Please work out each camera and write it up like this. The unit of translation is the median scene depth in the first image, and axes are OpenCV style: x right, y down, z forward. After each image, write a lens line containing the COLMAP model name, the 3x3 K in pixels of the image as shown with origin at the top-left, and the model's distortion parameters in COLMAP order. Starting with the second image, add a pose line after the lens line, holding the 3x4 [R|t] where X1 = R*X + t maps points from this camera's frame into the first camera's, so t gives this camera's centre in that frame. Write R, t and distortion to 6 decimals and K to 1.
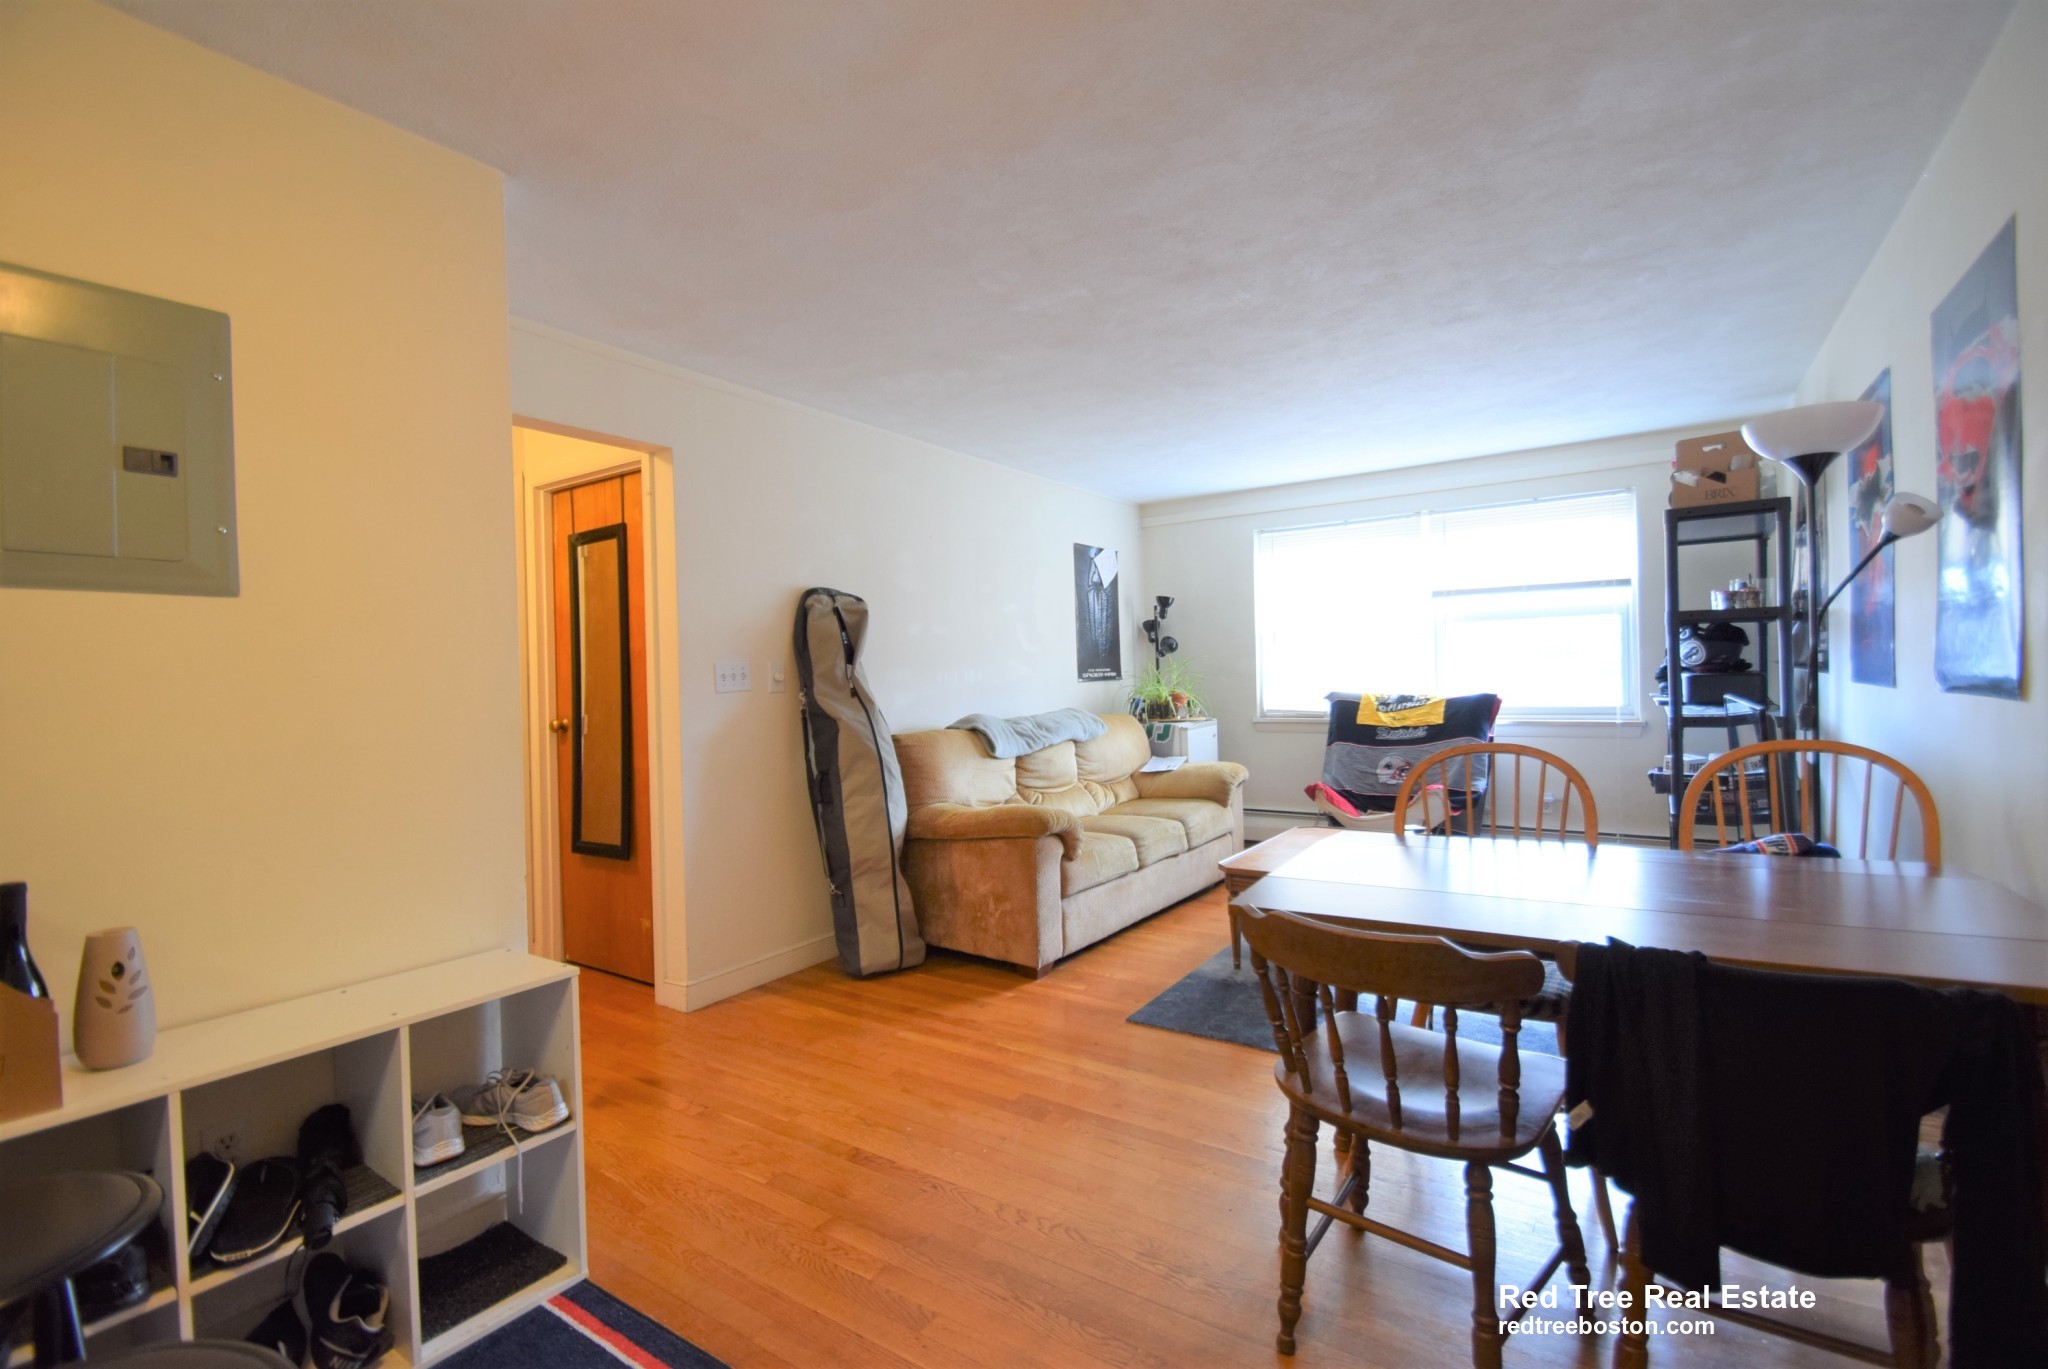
lens RADIAL K [[896.3, 0, 1028.3], [0, 896.3, 689.1], [0, 0, 1]] dist [0.018289, -0.016361]
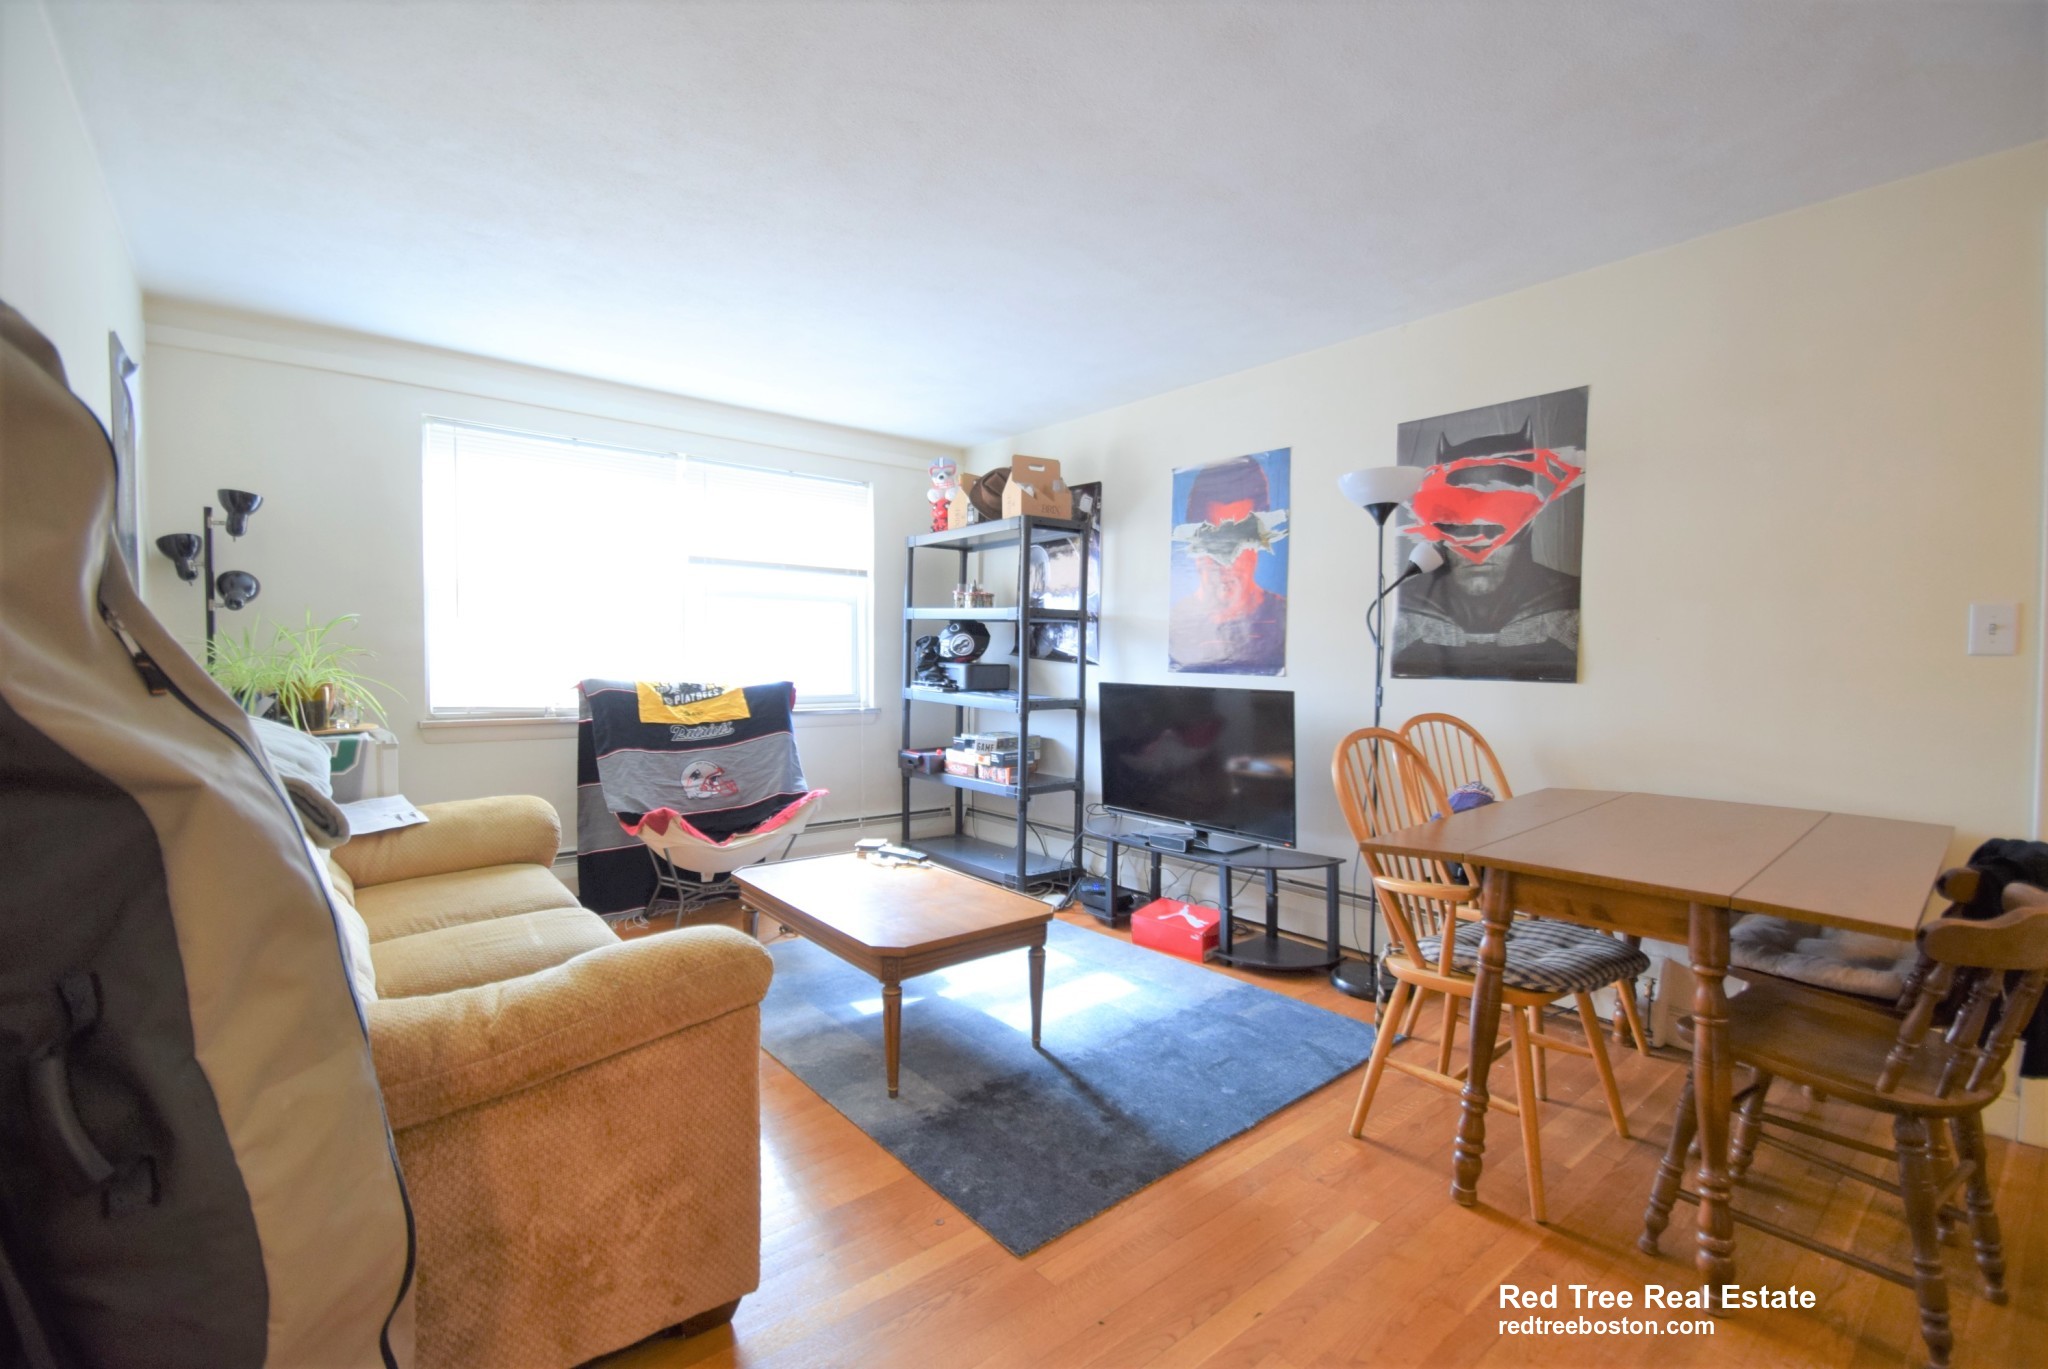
lens RADIAL K [[896.3, 0, 1028.3], [0, 896.3, 689.1], [0, 0, 1]] dist [0.018289, -0.016361]
pose [[0.275029, -0.007313, 0.961408, -0.260429], [-0.002252, 0.999963, 0.008250, 0.004675], [-0.961433, -0.004434, 0.275003, 0.508509]]
